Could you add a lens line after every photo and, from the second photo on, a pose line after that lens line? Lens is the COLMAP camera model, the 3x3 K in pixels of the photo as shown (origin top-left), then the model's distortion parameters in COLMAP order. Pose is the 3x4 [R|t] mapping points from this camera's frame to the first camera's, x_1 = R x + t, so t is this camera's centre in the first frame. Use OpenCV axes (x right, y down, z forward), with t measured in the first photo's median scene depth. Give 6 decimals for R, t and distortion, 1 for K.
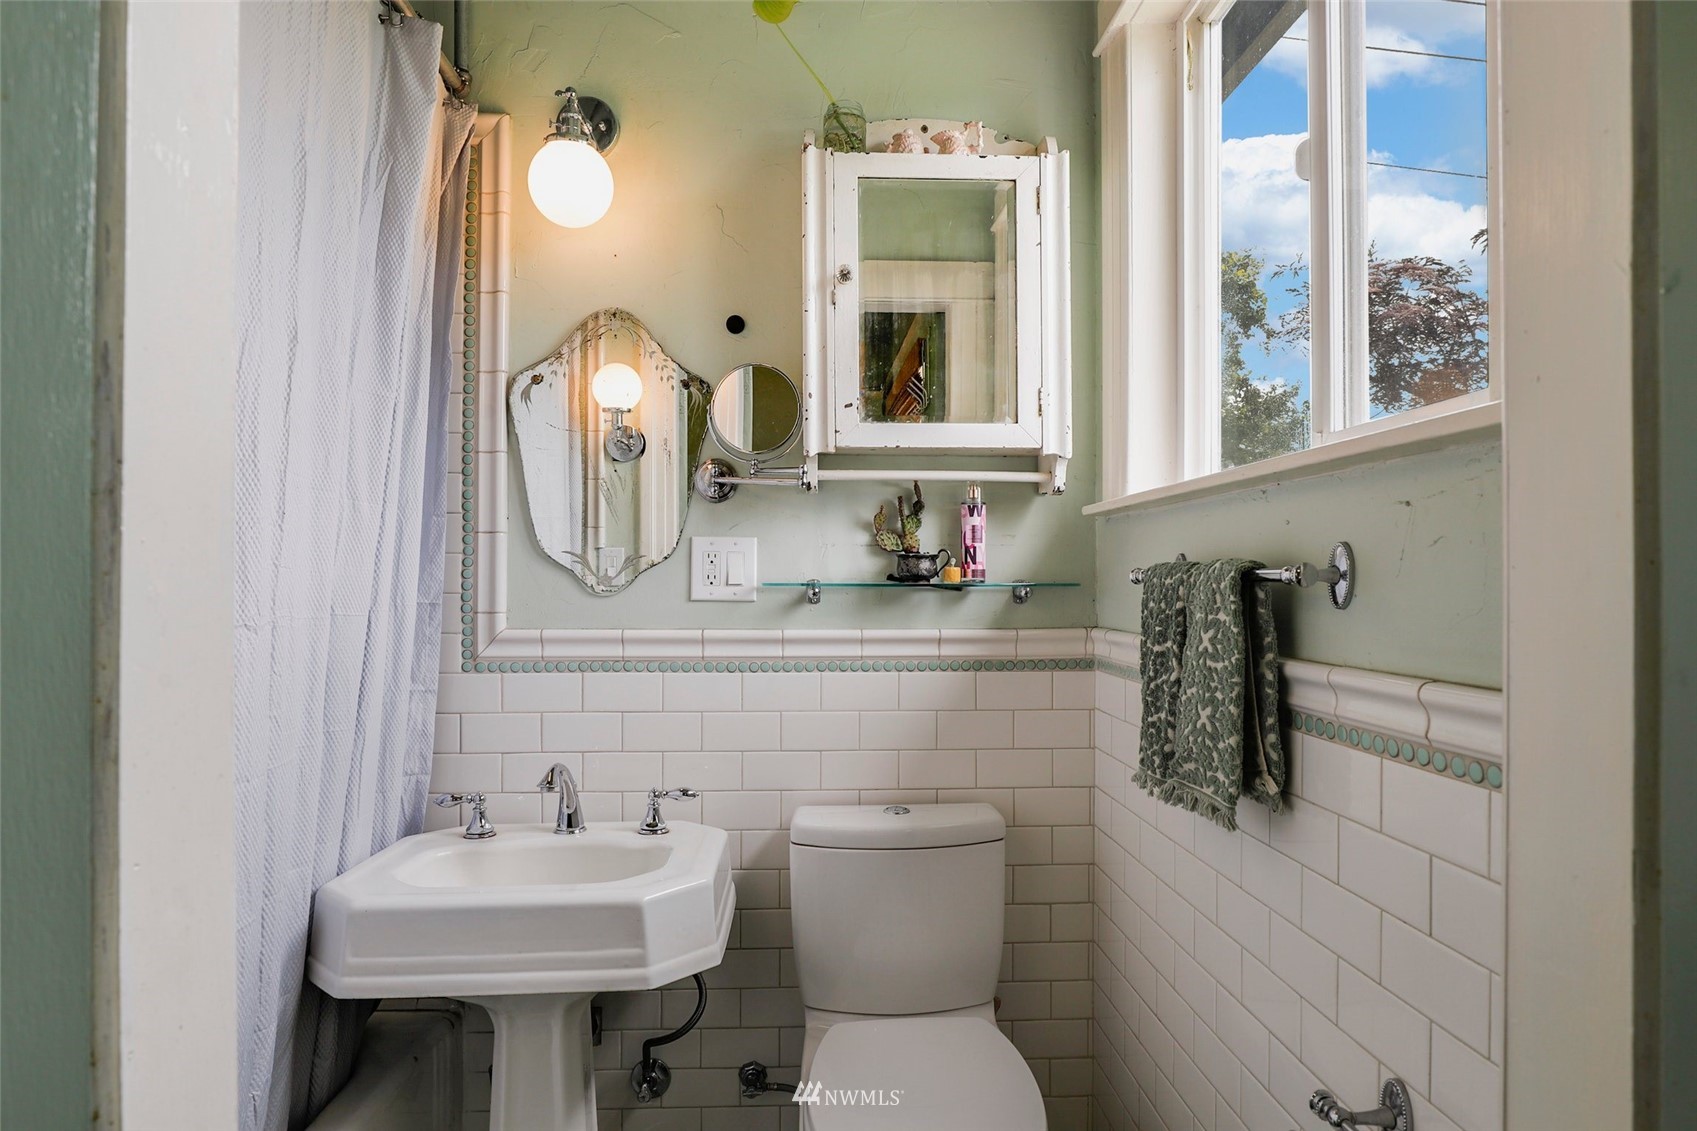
lens RADIAL K [[946.1, 0, 848.5], [0, 946.1, 565.5], [0, 0, 1]] dist [0.000170, 0.000148]
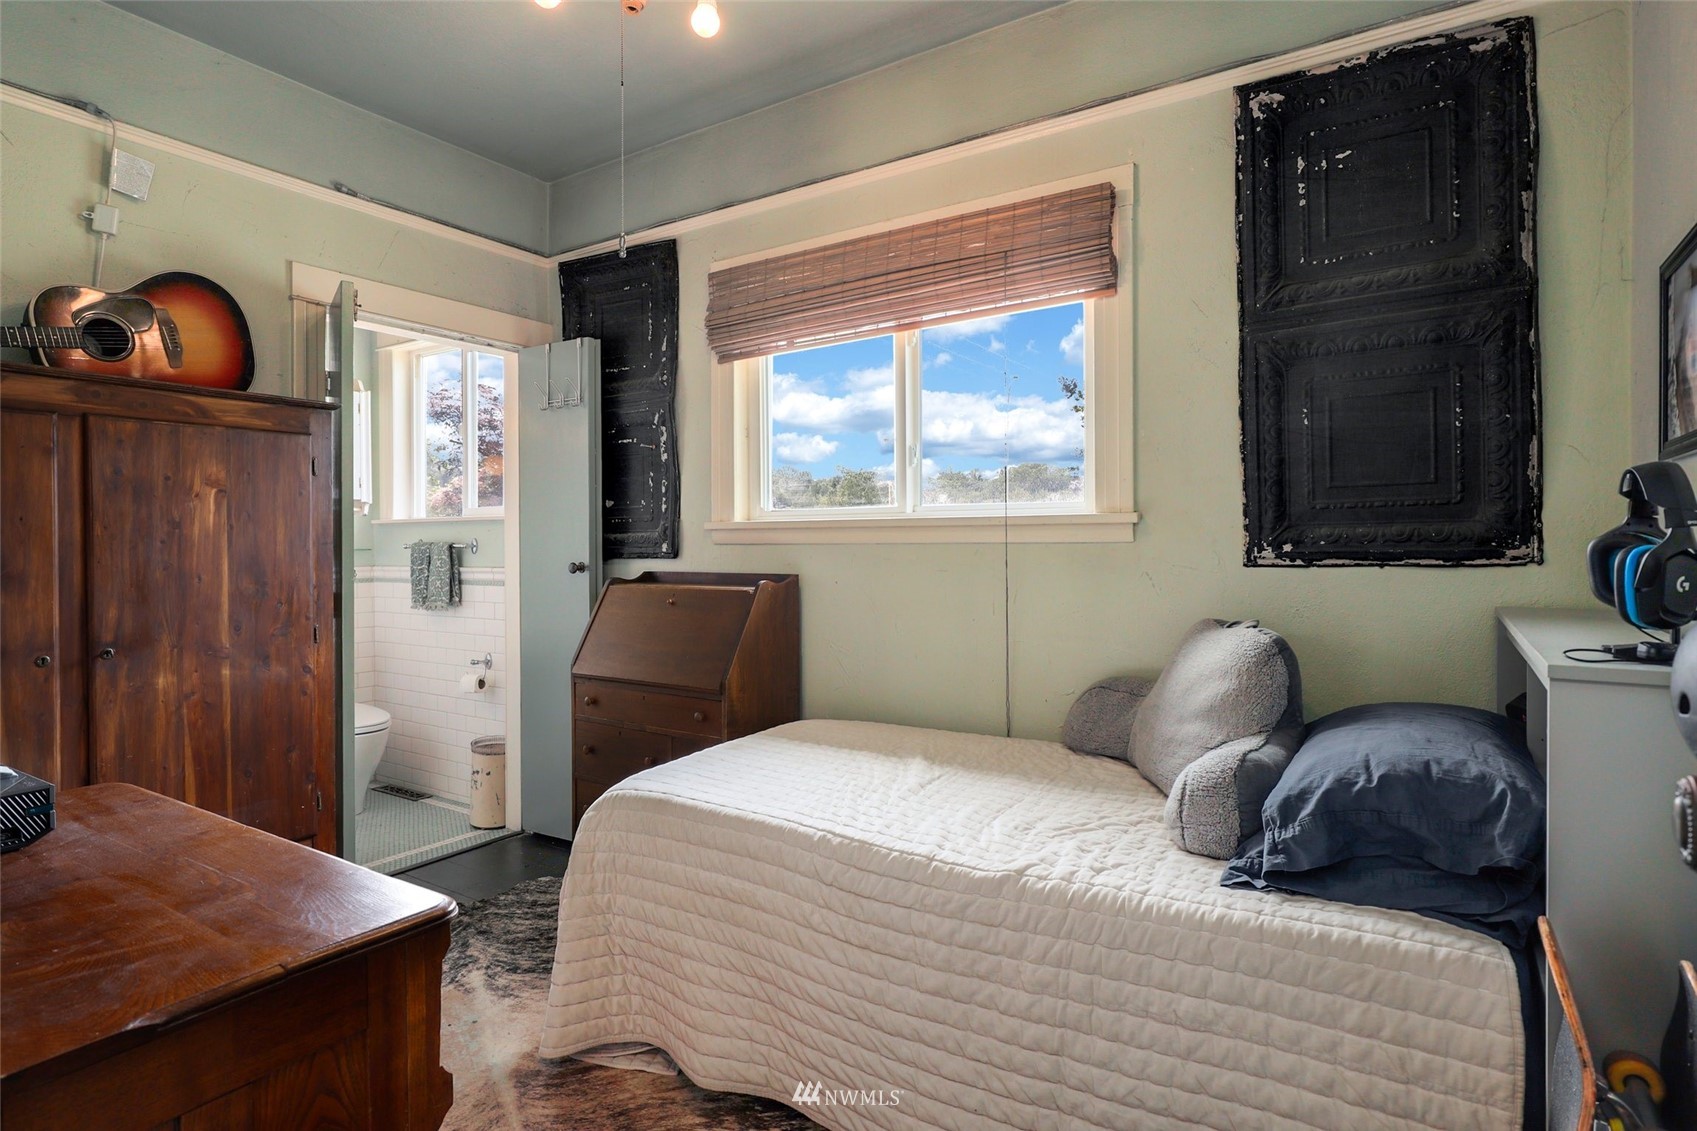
lens RADIAL K [[933.9, 0, 848.5], [0, 933.9, 565.5], [0, 0, 1]] dist [0.001067, 0.000342]
pose [[0.591961, -0.016708, 0.805793, -1.650836], [-0.006451, 0.999655, 0.025467, -0.017829], [-0.805941, -0.020274, 0.591649, -2.513280]]
